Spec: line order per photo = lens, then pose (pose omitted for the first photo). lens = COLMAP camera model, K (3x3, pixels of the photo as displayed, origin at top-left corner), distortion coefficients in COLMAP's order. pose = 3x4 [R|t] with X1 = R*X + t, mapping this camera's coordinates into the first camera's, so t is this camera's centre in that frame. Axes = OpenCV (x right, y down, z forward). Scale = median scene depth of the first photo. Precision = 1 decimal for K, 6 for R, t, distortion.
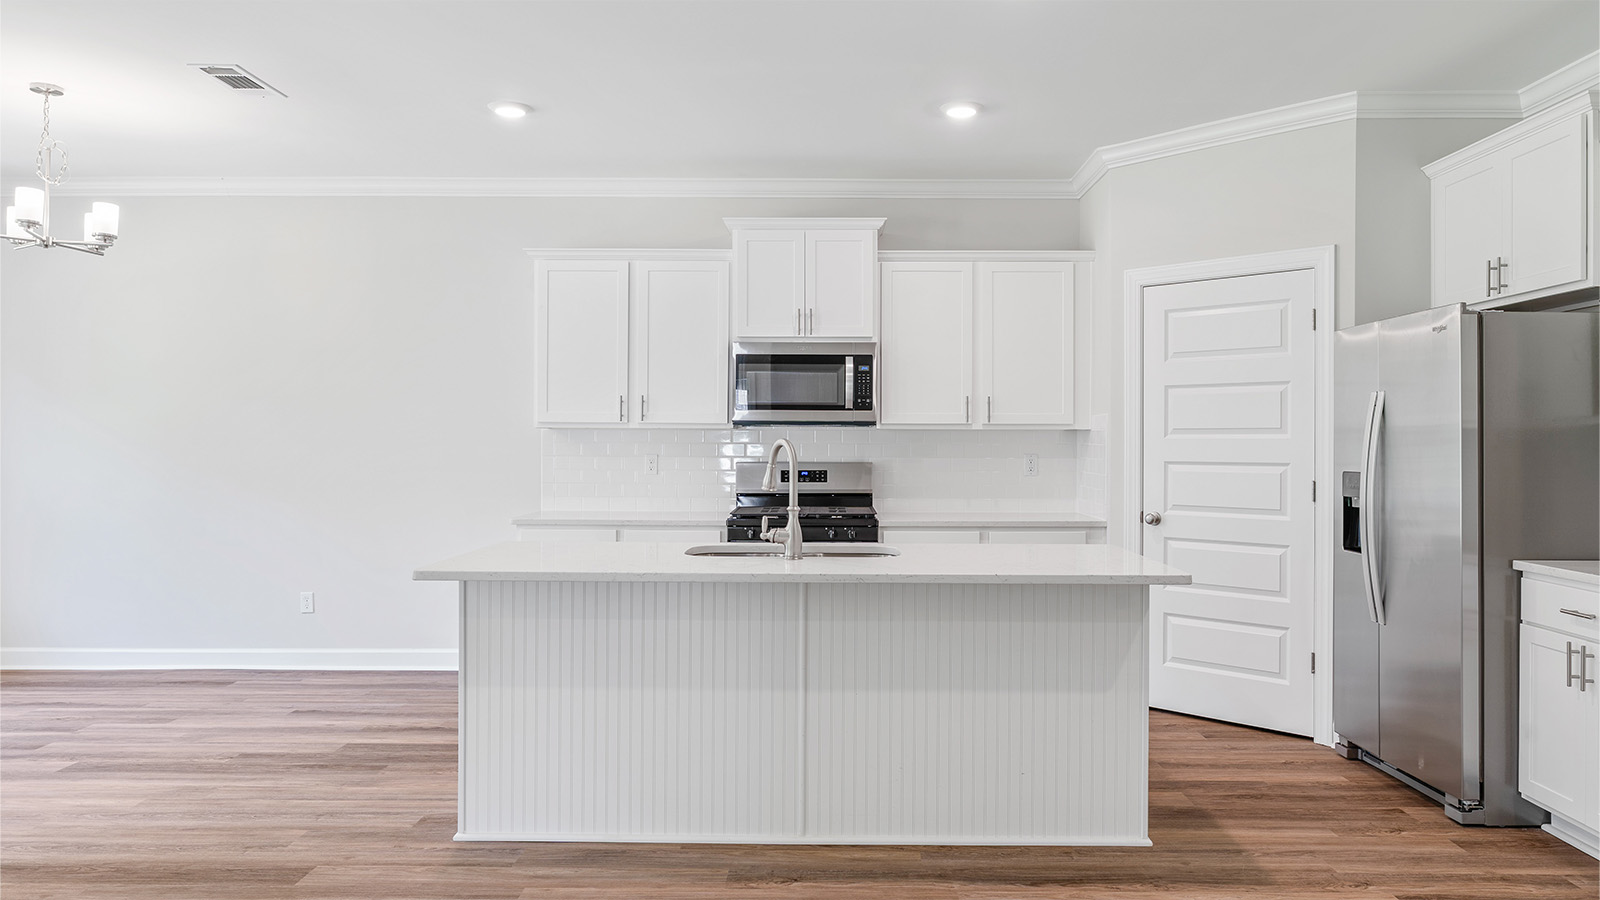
lens RADIAL K [[1092.2, 0, 809.8], [0, 1092.2, 459.7], [0, 0, 1]] dist [-0.002470, -0.001211]
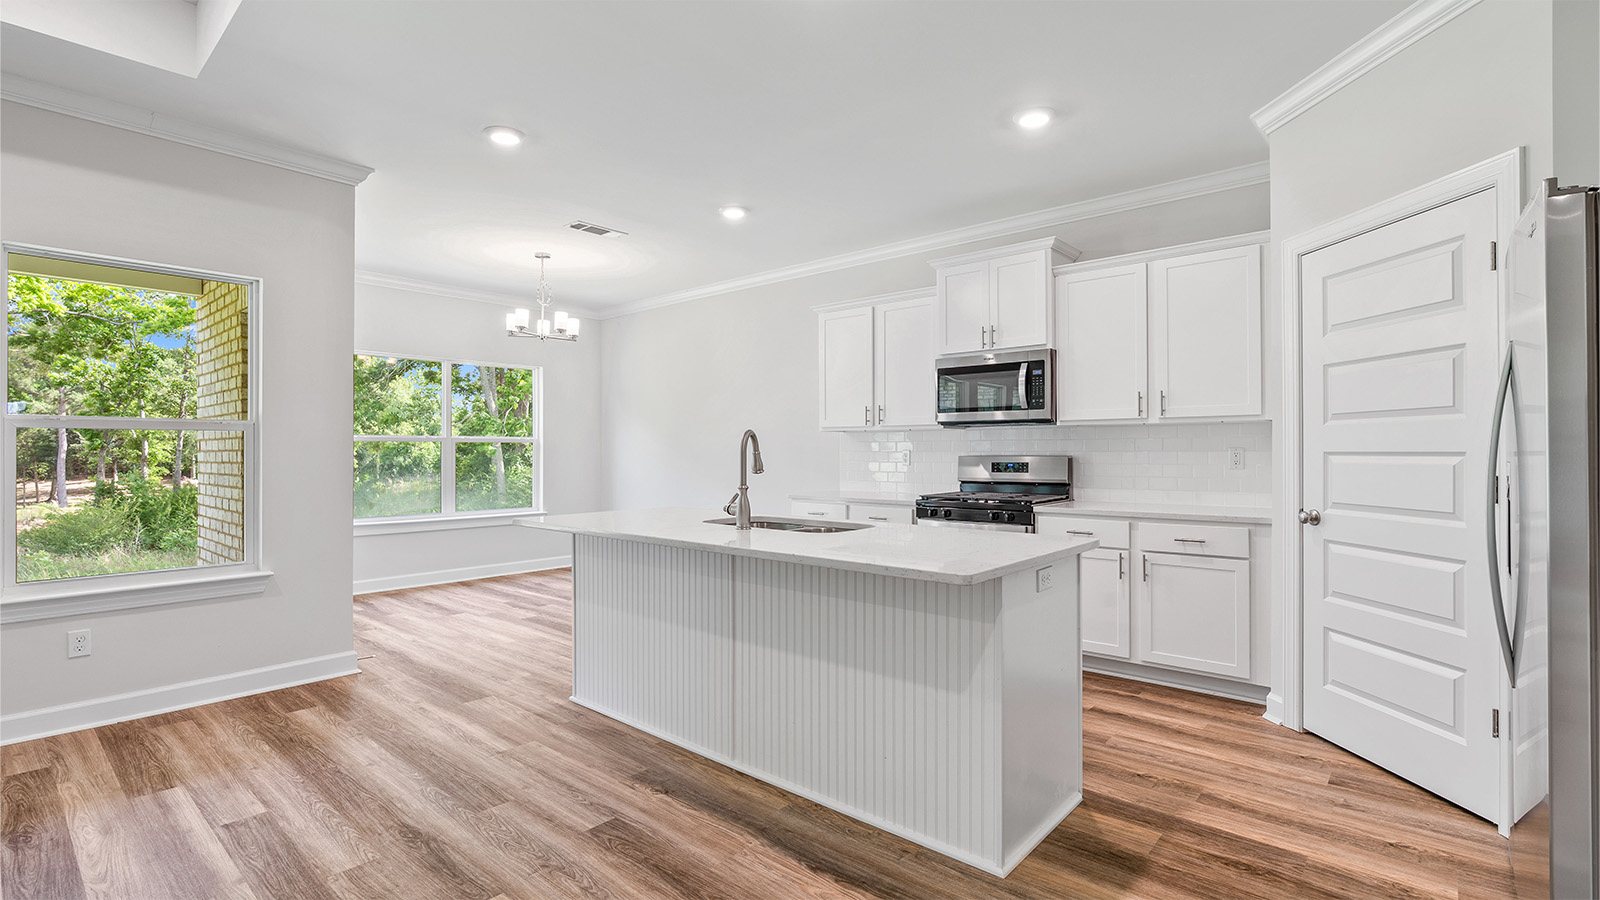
lens RADIAL K [[716.1, 0, 795.8], [0, 716.1, 457.8], [0, 0, 1]] dist [-0.004479, -0.000084]
pose [[0.762840, 0.000412, -0.646588, 0.348874], [-0.004432, 0.999980, -0.004591, 0.010062], [0.646573, 0.006368, 0.762826, 0.278192]]
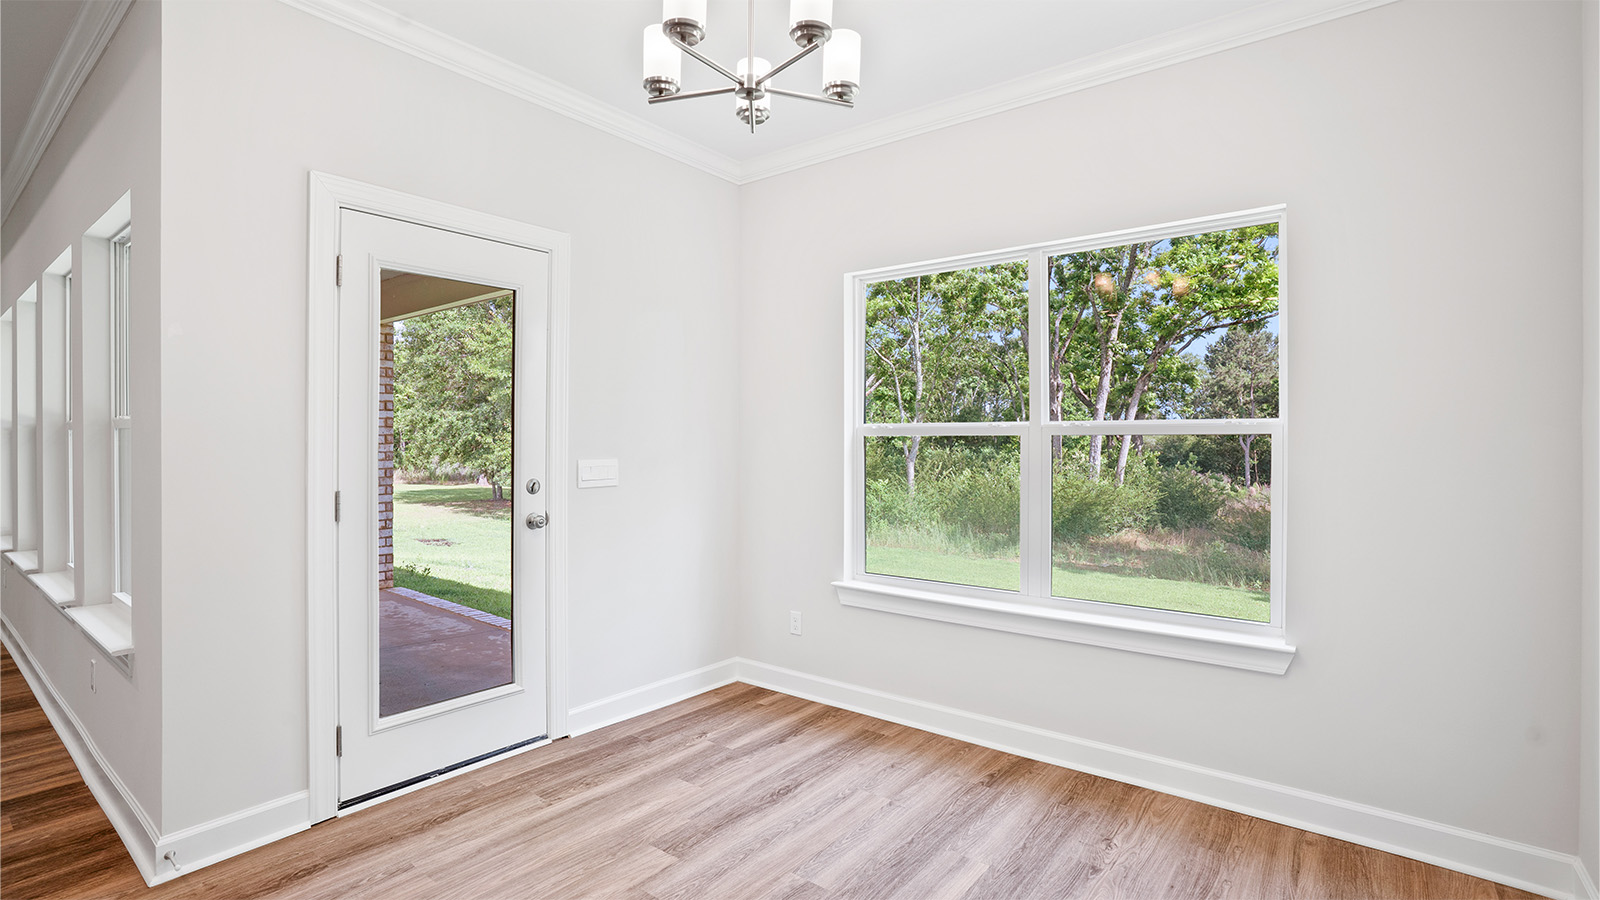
lens RADIAL K [[759.6, 0, 792.3], [0, 759.6, 450.6], [0, 0, 1]] dist [-0.012160, 0.000458]
pose [[-0.616240, 0.001690, -0.787556, -0.325837], [-0.014884, 0.999794, 0.013792, -0.014941], [0.787417, 0.020221, -0.616088, 1.029063]]
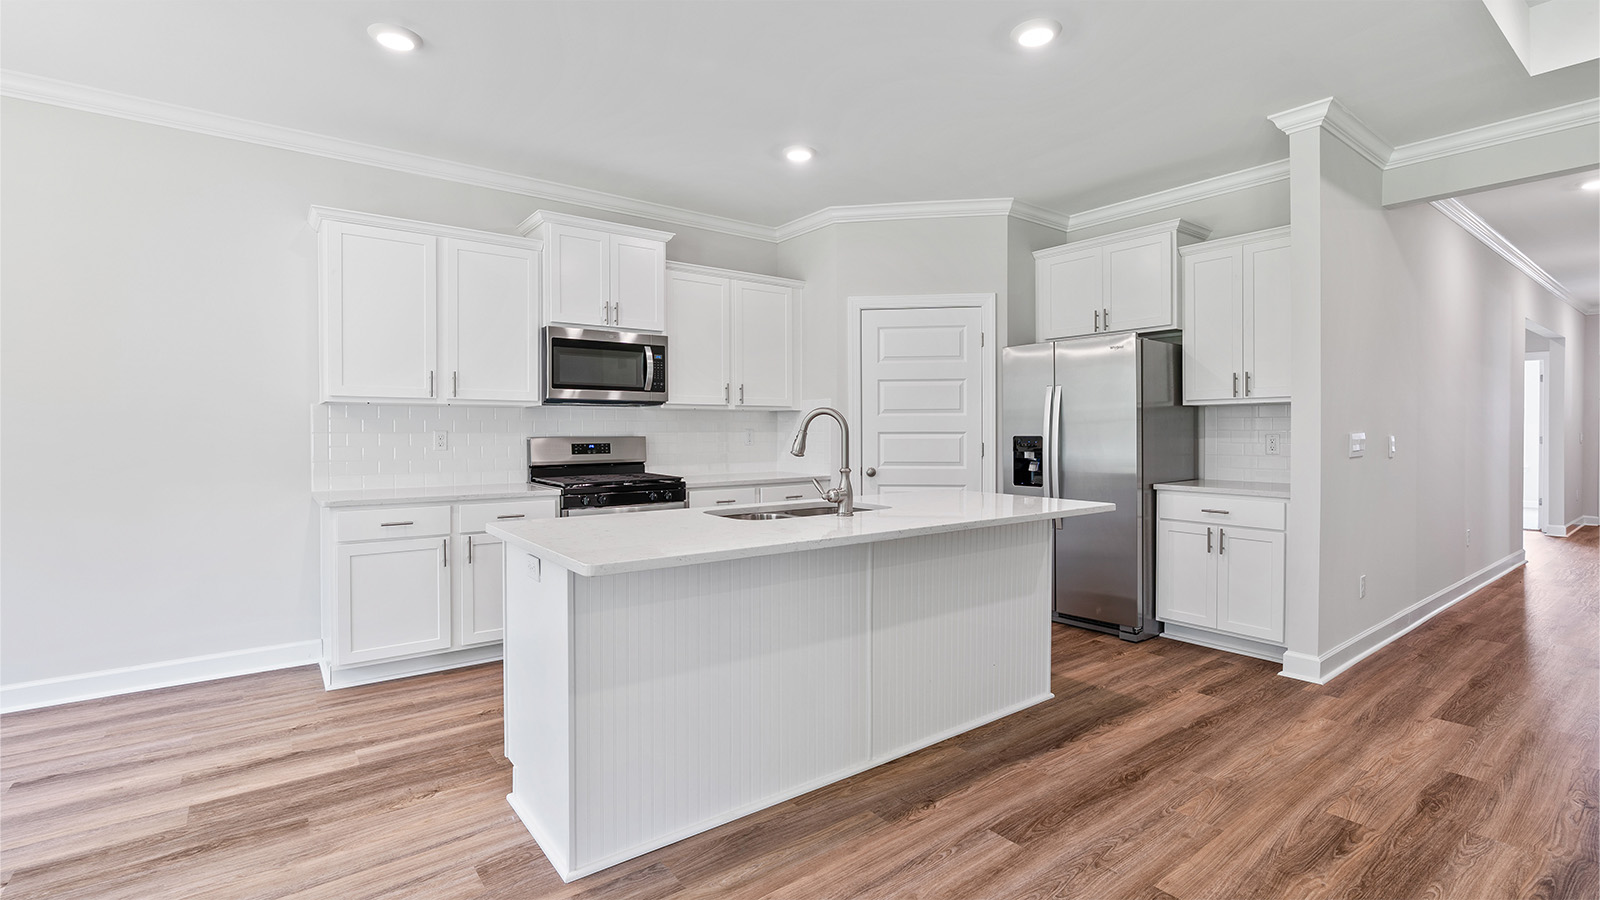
lens RADIAL K [[721.8, 0, 800.0], [0, 721.8, 450.0], [0, 0, 1]] dist [-0.010123, 0.000615]
pose [[0.791619, -0.021660, 0.610631, -0.321236], [0.013874, 0.999751, 0.017477, 0.006698], [-0.610858, -0.005363, 0.791722, 0.287040]]
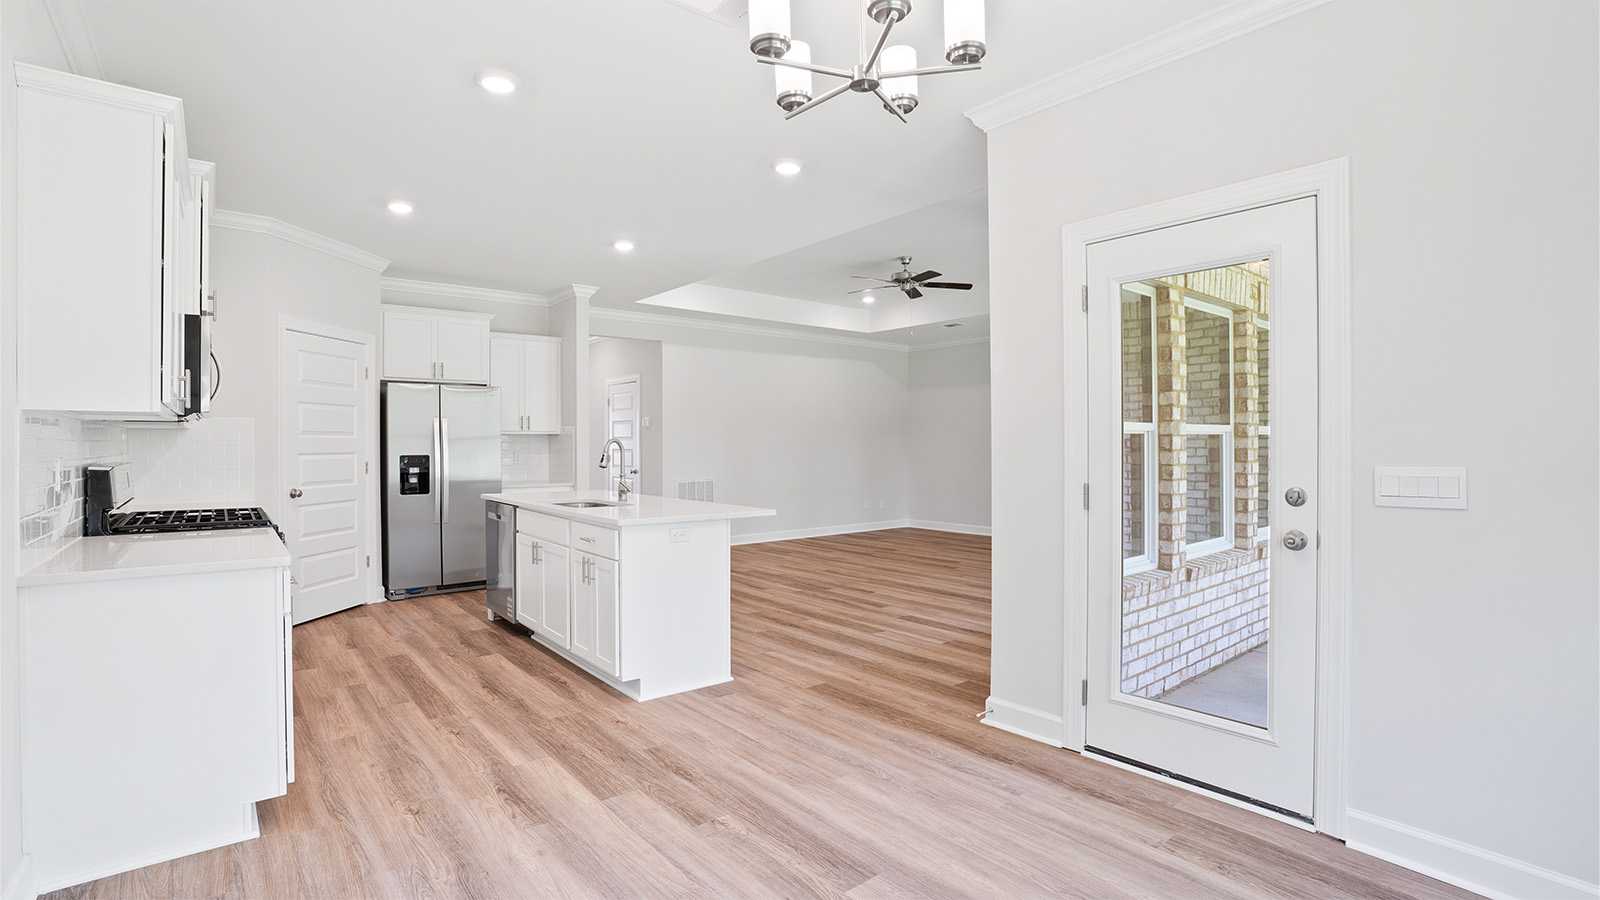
lens RADIAL K [[753.3, 0, 803.4], [0, 753.3, 446.0], [0, 0, 1]] dist [-0.053529, 0.028708]
pose [[-0.644499, -0.006108, 0.764581, -0.795470], [0.005008, 0.999913, 0.012210, -0.014393], [-0.764589, 0.011698, -0.644412, 1.035867]]
